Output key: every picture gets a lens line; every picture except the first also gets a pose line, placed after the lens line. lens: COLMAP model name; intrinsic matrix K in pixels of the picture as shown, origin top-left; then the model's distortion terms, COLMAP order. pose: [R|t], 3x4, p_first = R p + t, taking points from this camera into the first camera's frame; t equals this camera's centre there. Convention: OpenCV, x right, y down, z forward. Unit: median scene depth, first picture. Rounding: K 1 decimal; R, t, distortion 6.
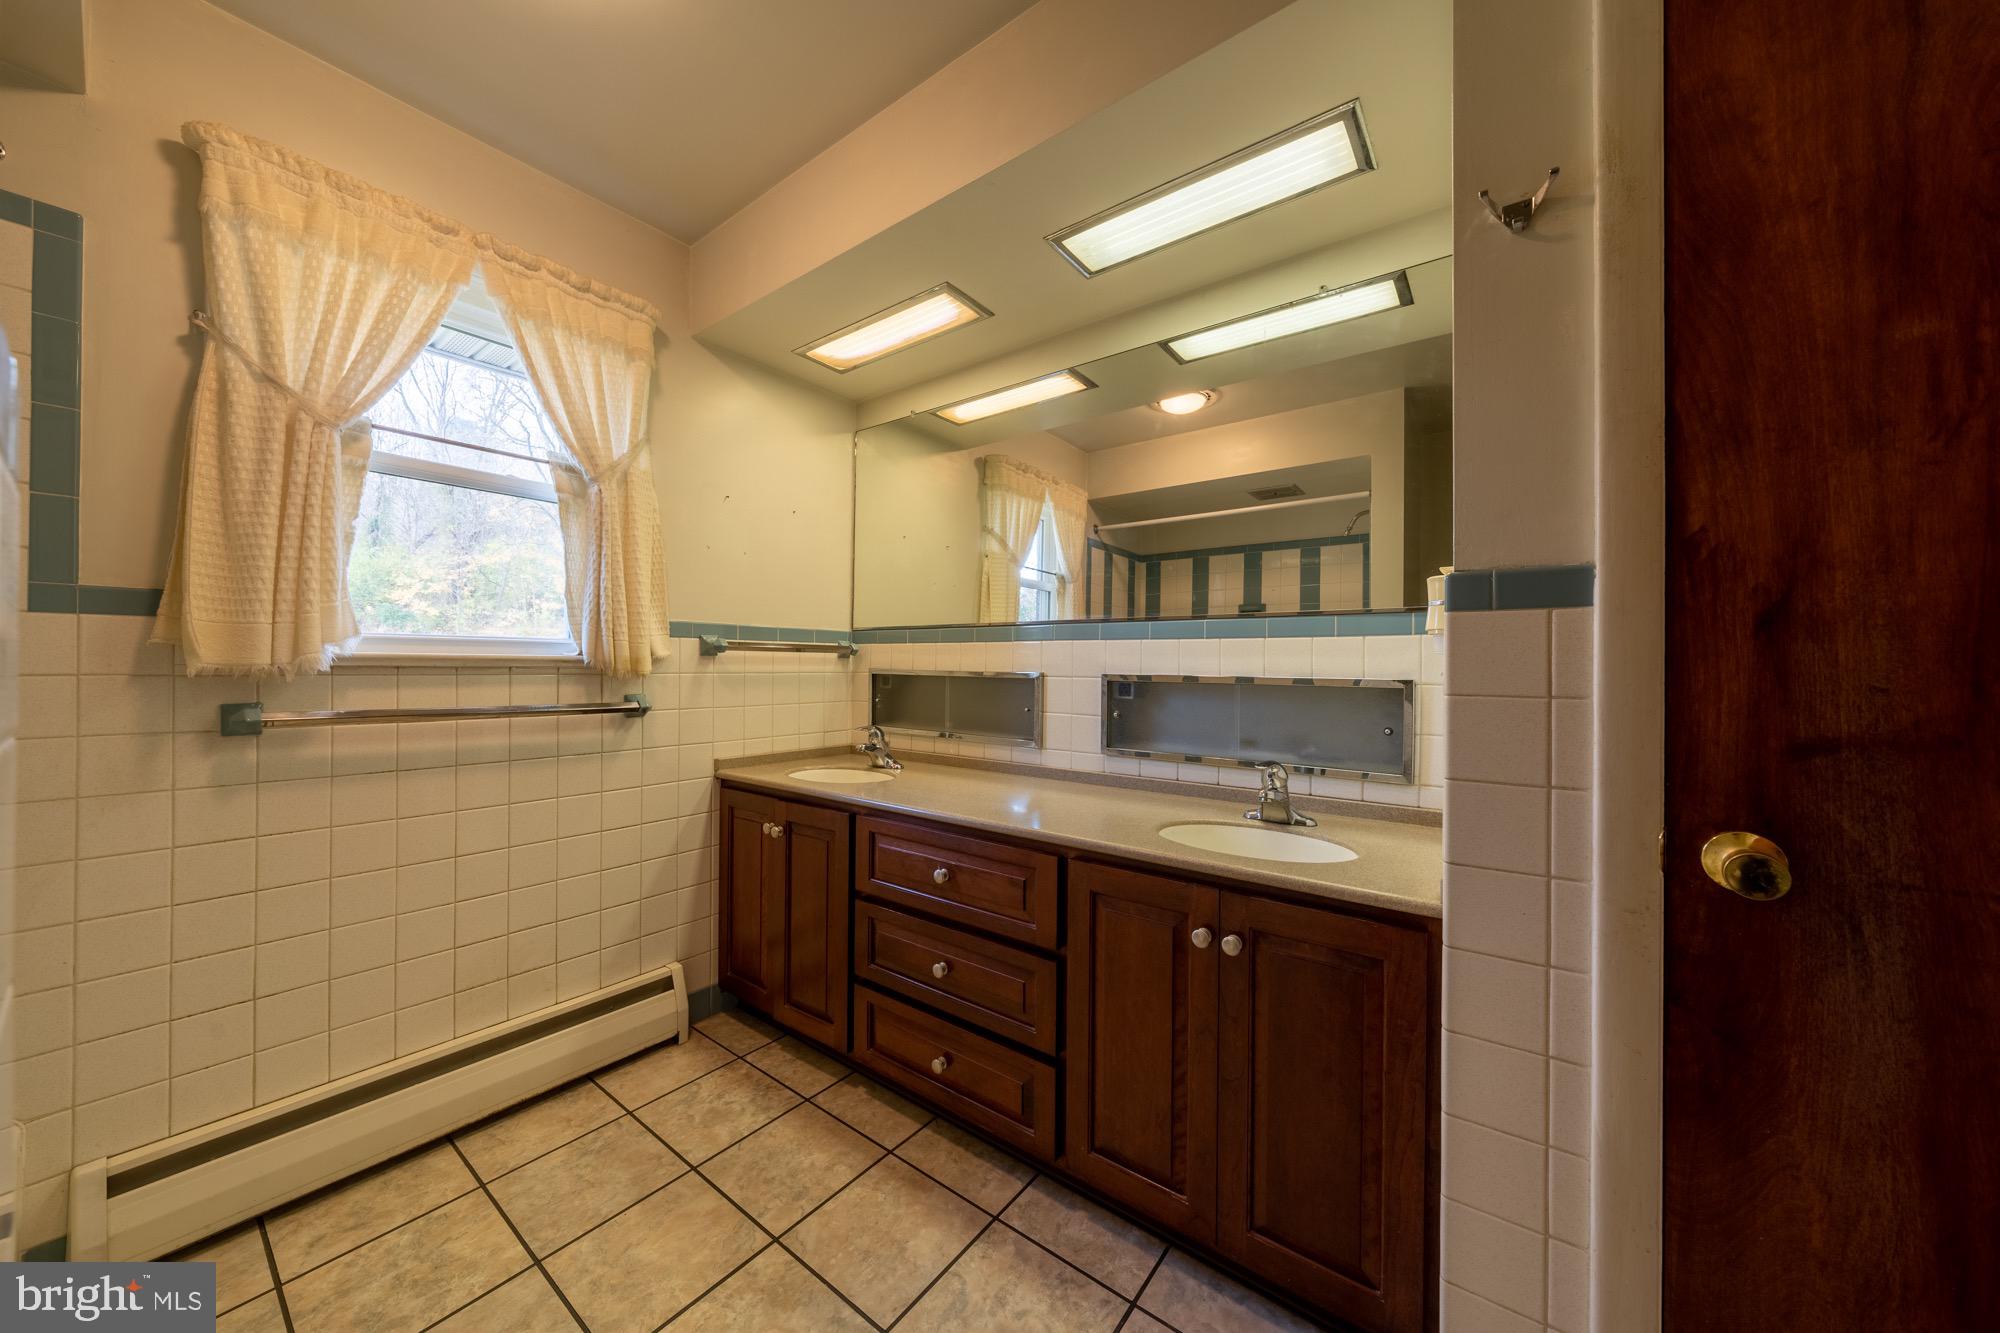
lens RADIAL K [[685.6, 0, 989.5], [0, 685.6, 667.2], [0, 0, 1]] dist [0.000556, -0.000052]
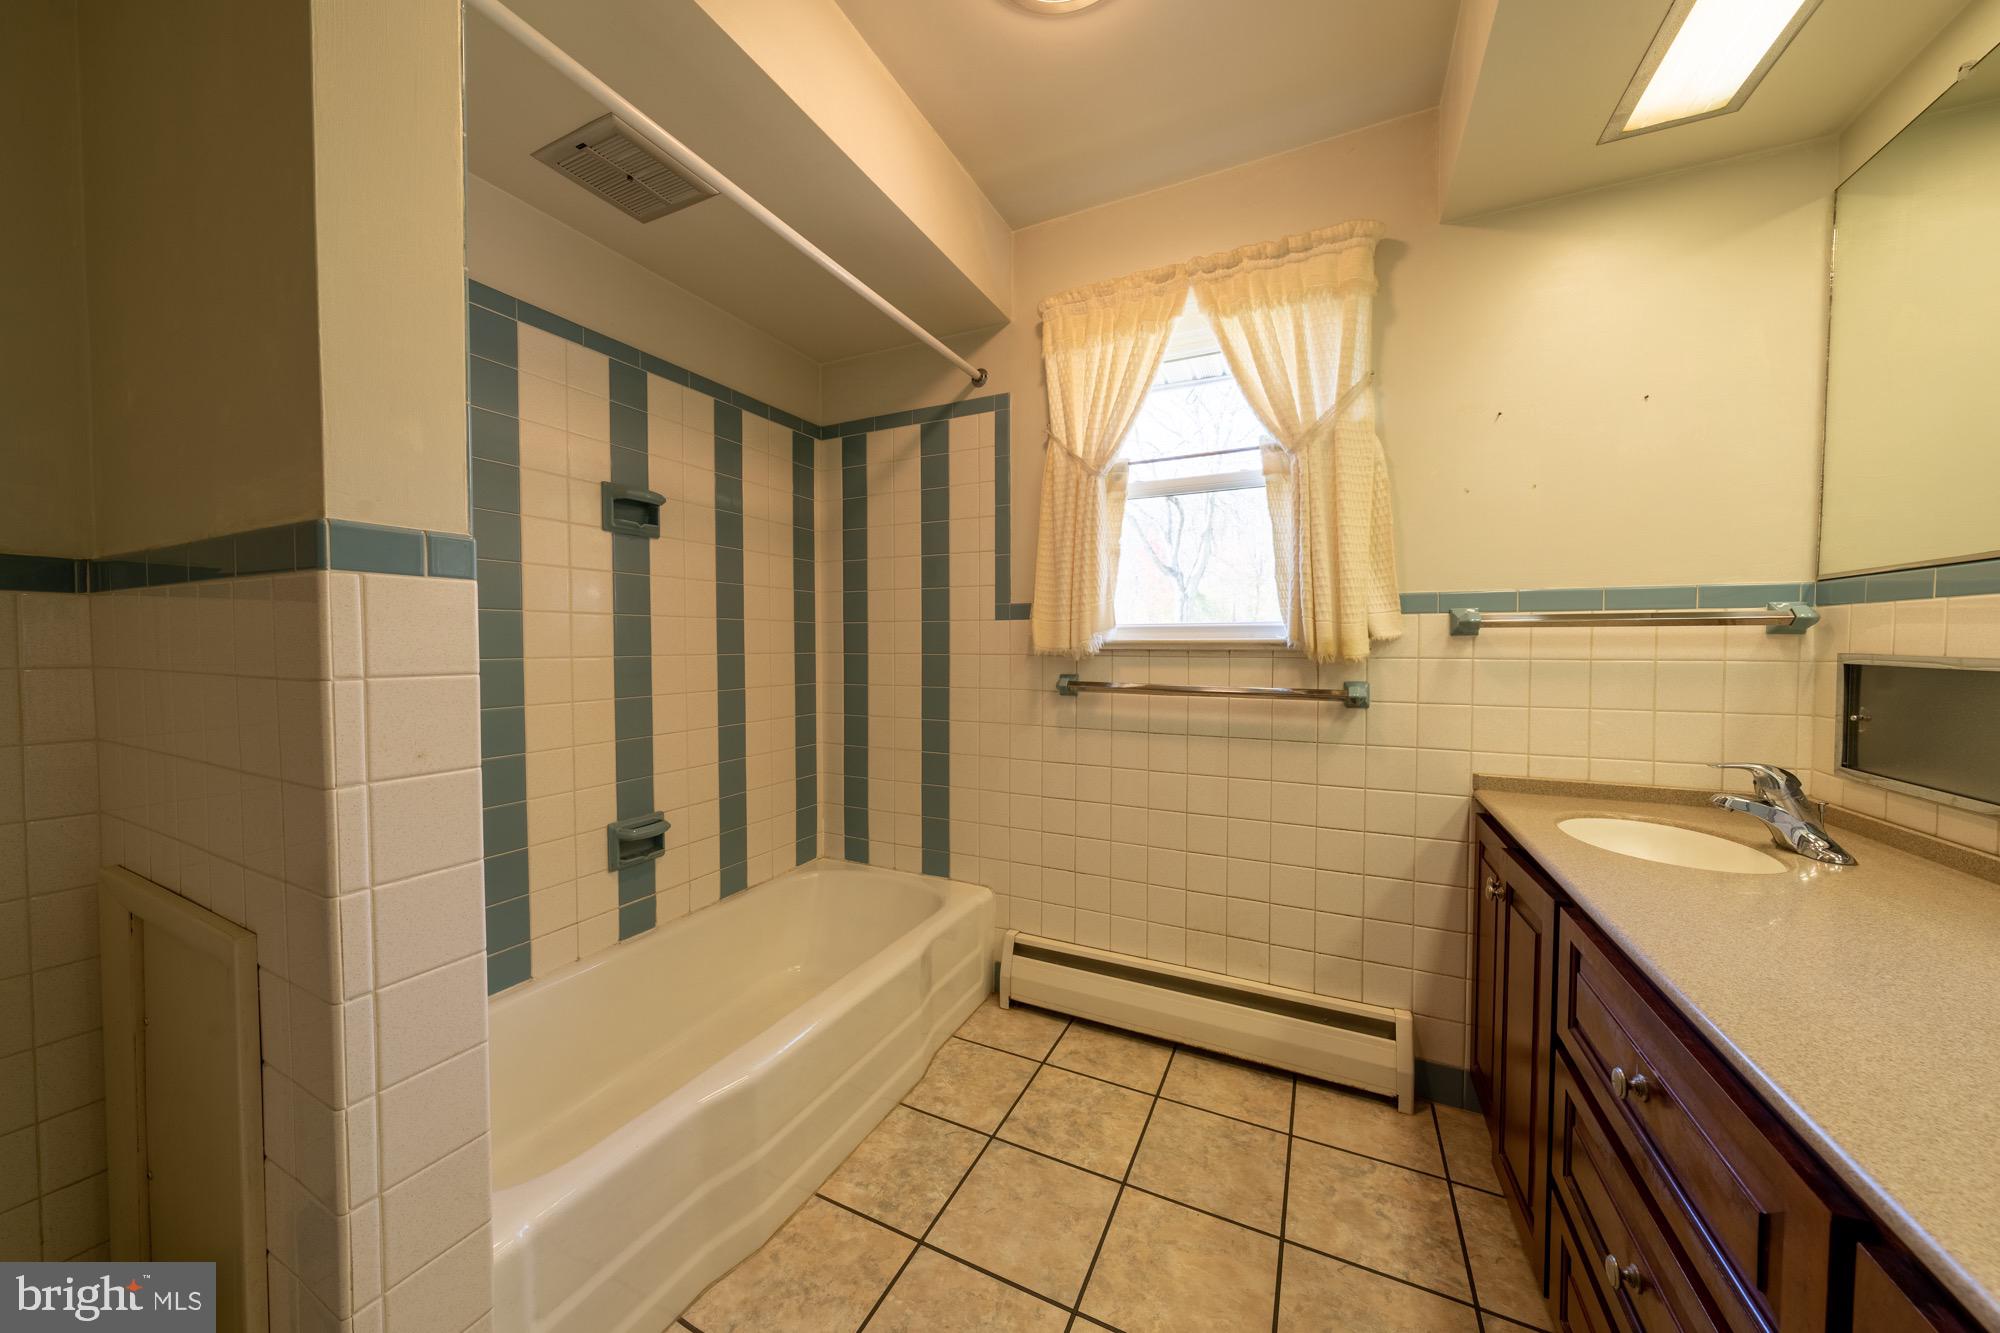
lens RADIAL K [[685.6, 0, 991.3], [0, 685.6, 661.2], [0, 0, 1]] dist [0.000556, -0.000052]
pose [[0.202569, 0.021746, -0.979027, 0.264551], [0.003022, 0.999735, 0.022831, -0.008459], [0.979263, -0.007584, 0.202449, 0.398530]]
